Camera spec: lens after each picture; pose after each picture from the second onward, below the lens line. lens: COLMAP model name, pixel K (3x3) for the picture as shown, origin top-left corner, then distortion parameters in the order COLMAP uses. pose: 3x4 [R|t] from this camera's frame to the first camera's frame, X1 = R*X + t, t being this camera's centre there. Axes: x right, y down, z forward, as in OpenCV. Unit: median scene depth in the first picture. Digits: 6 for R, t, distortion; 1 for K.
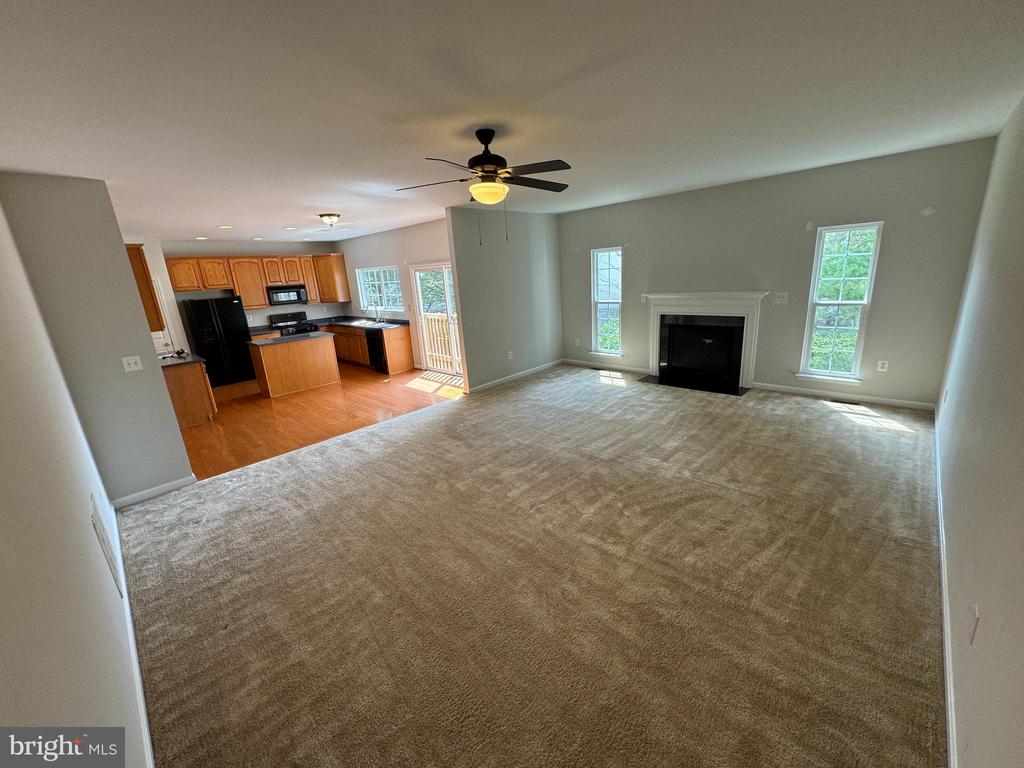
lens RADIAL K [[409.5, 0, 512.9], [0, 409.5, 383.3], [0, 0, 1]] dist [-0.001267, 0.000196]
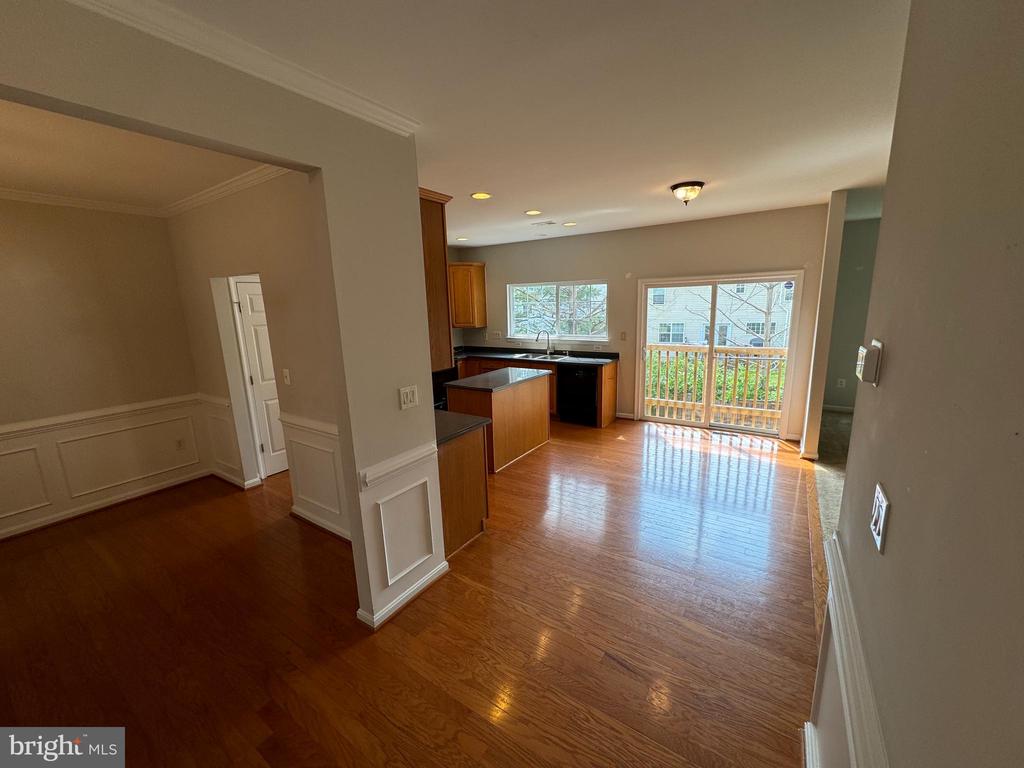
lens RADIAL K [[409.5, 0, 512.9], [0, 409.5, 383.3], [0, 0, 1]] dist [-0.001267, 0.000196]
pose [[0.983698, -0.001049, 0.179824, -0.555620], [0.015391, 0.996805, -0.078375, -0.043972], [-0.179167, 0.079865, 0.980572, 0.309275]]
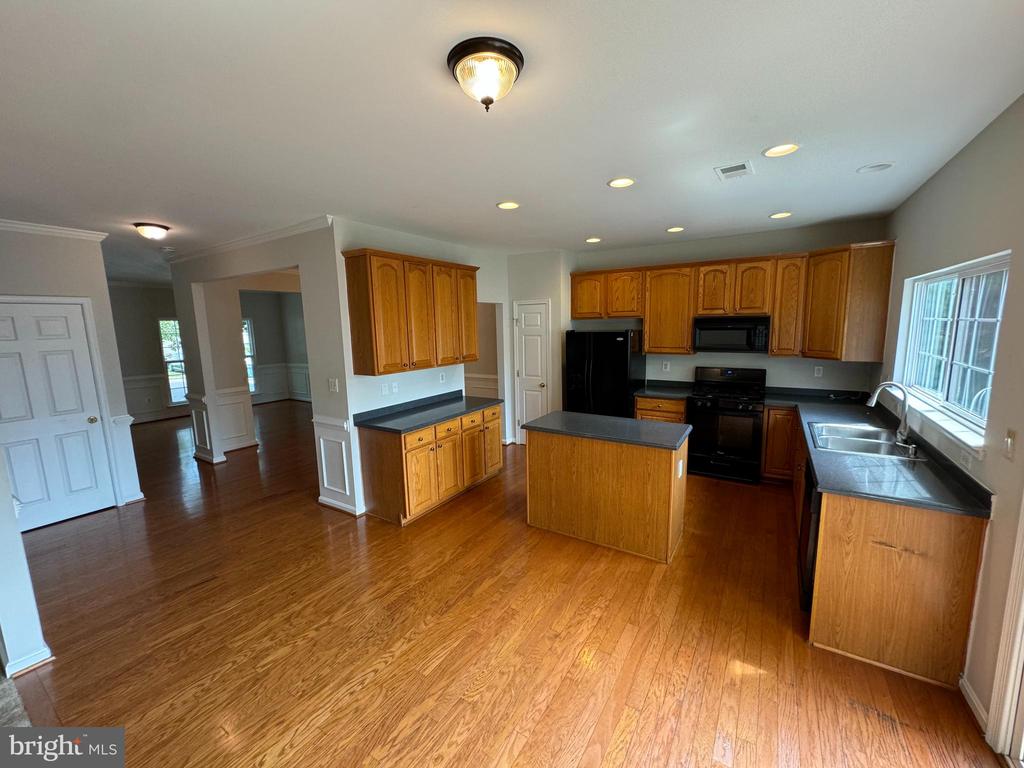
lens RADIAL K [[409.5, 0, 512.9], [0, 409.5, 383.3], [0, 0, 1]] dist [-0.001267, 0.000196]
pose [[0.198002, 0.197411, -0.960117, -0.104879], [-0.250095, 0.957265, 0.145248, -0.173985], [0.947759, 0.211361, 0.238912, 0.672587]]
